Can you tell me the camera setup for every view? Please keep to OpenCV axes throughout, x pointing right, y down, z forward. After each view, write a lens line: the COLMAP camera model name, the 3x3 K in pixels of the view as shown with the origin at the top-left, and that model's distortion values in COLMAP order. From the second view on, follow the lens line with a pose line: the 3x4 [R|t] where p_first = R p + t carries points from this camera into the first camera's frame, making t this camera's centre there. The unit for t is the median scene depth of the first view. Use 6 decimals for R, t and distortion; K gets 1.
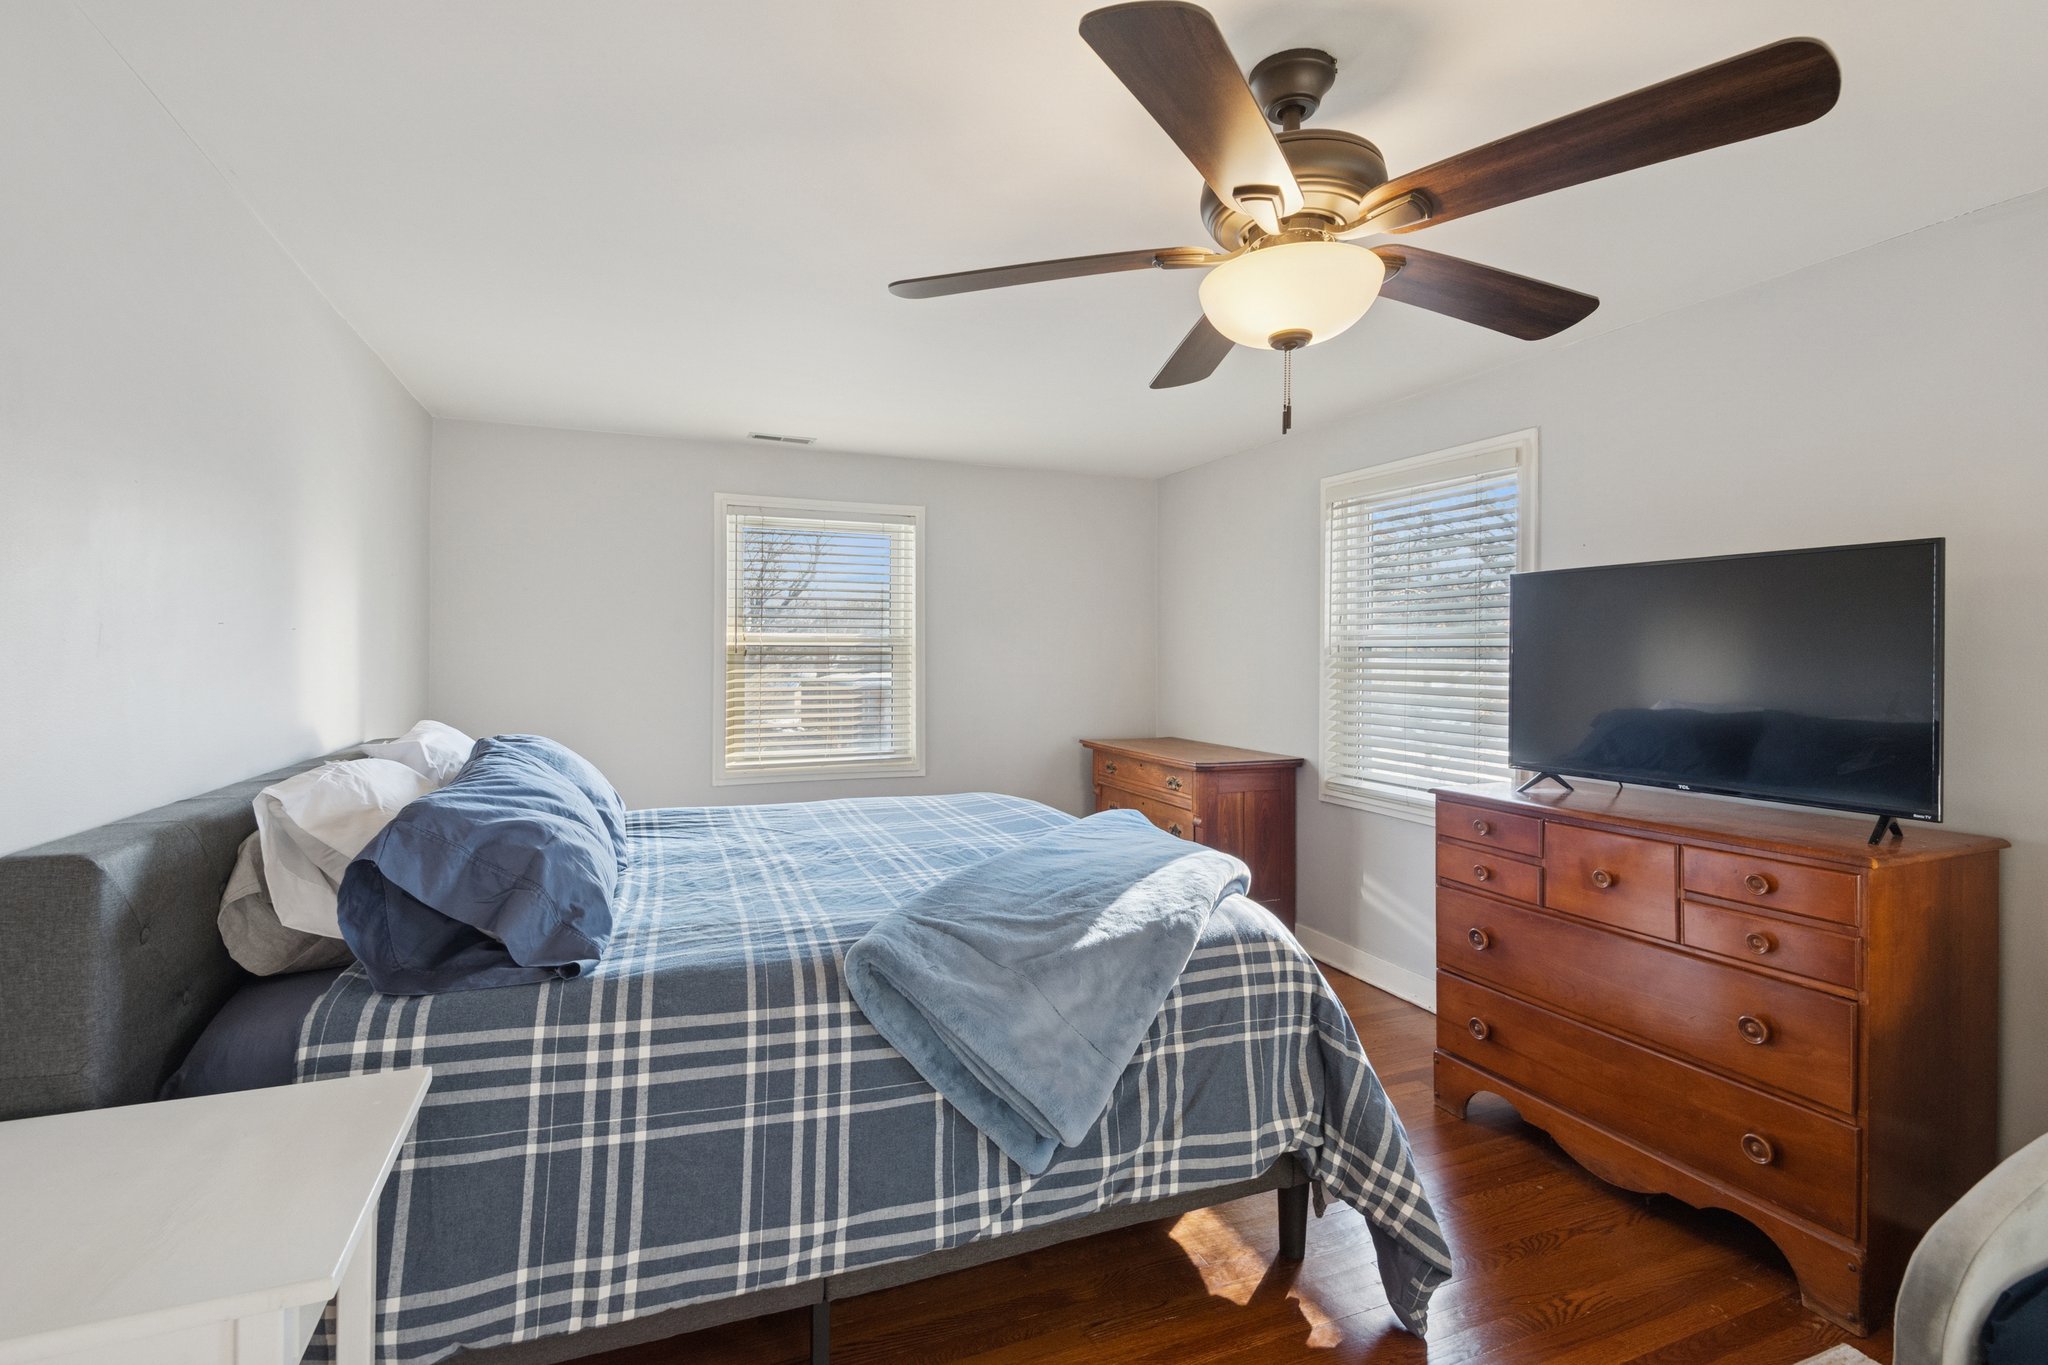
lens RADIAL K [[954.7, 0, 1031.4], [0, 954.7, 649.7], [0, 0, 1]] dist [0.061927, -0.040666]
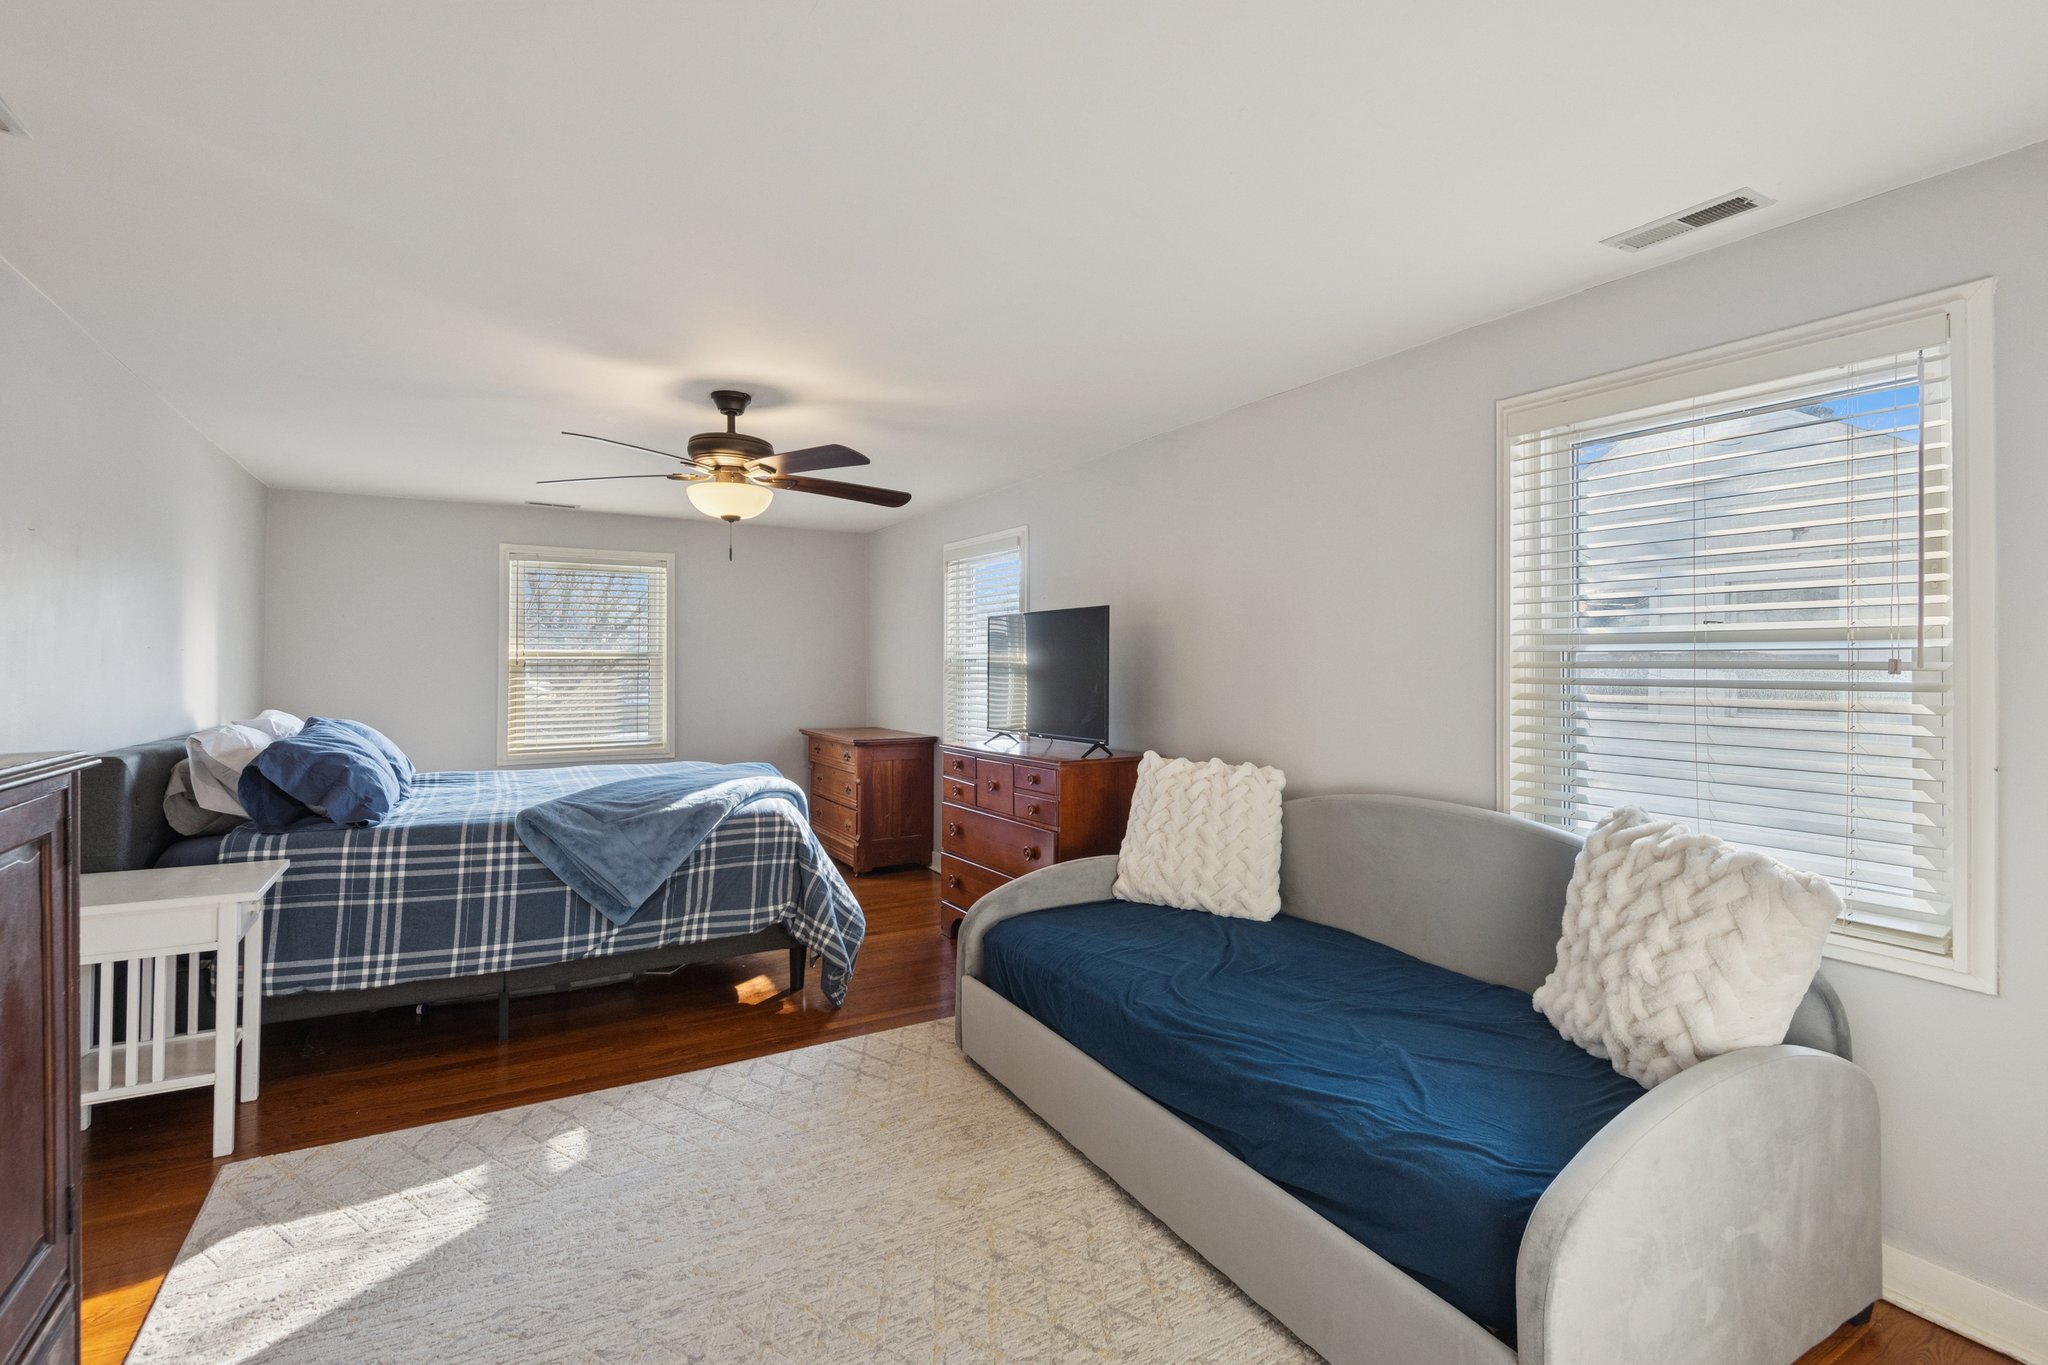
lens RADIAL K [[954.7, 0, 1031.4], [0, 954.7, 649.7], [0, 0, 1]] dist [0.061927, -0.040666]
pose [[0.991511, -0.000943, 0.130019, 0.600521], [0.002565, 0.999921, -0.012307, 0.002201], [-0.129997, 0.012536, 0.991435, -1.119281]]
